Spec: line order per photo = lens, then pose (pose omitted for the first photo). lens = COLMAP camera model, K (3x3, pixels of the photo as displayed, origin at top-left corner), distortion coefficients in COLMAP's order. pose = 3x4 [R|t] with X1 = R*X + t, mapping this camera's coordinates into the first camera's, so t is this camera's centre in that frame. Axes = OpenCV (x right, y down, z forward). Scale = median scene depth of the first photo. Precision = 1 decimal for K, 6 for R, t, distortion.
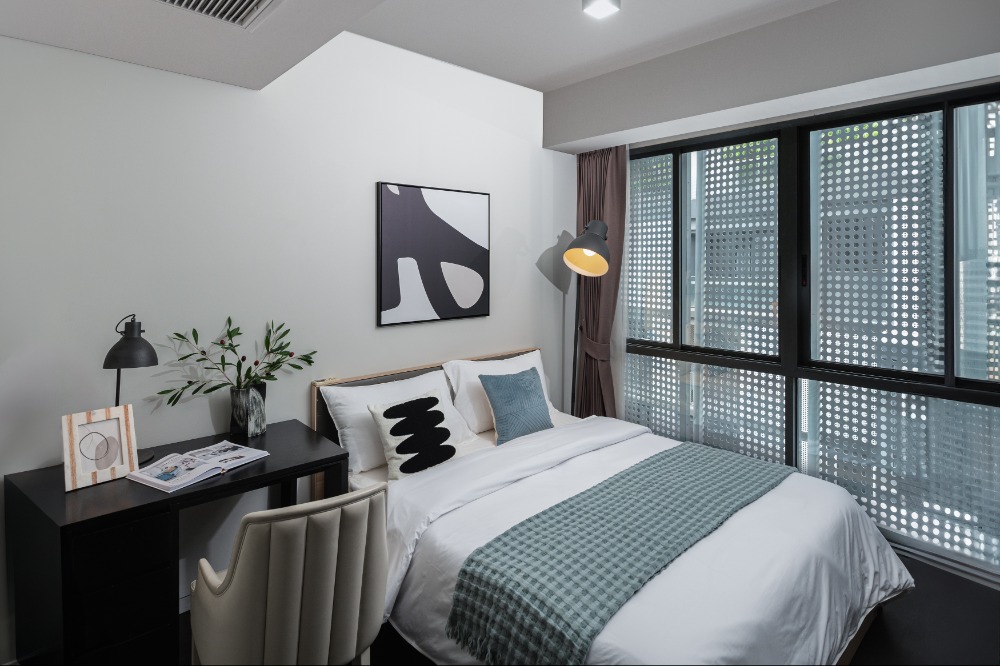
lens RADIAL K [[417.7, 0, 500.0], [0, 417.7, 259.0], [0, 0, 1]] dist [-0.001073, -0.000010]
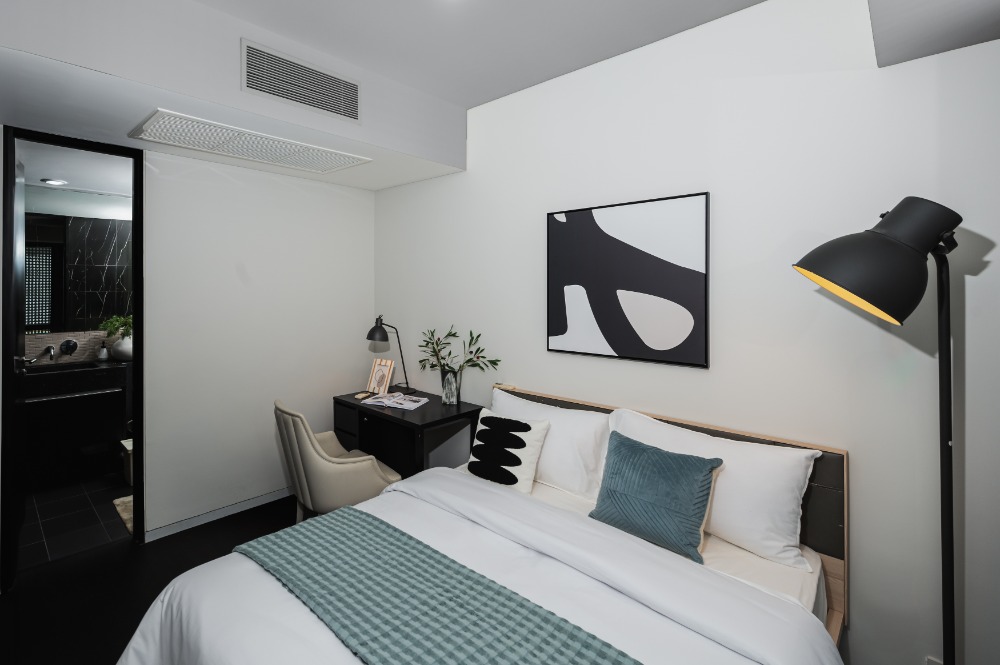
lens RADIAL K [[448.5, 0, 501.7], [0, 448.5, 286.5], [0, 0, 1]] dist [0.000348, 0.000216]
pose [[0.222572, 0.000852, -0.974916, 0.765905], [0.000235, 1.000000, 0.000928, -0.001109], [0.974916, -0.000435, 0.222571, 0.613445]]
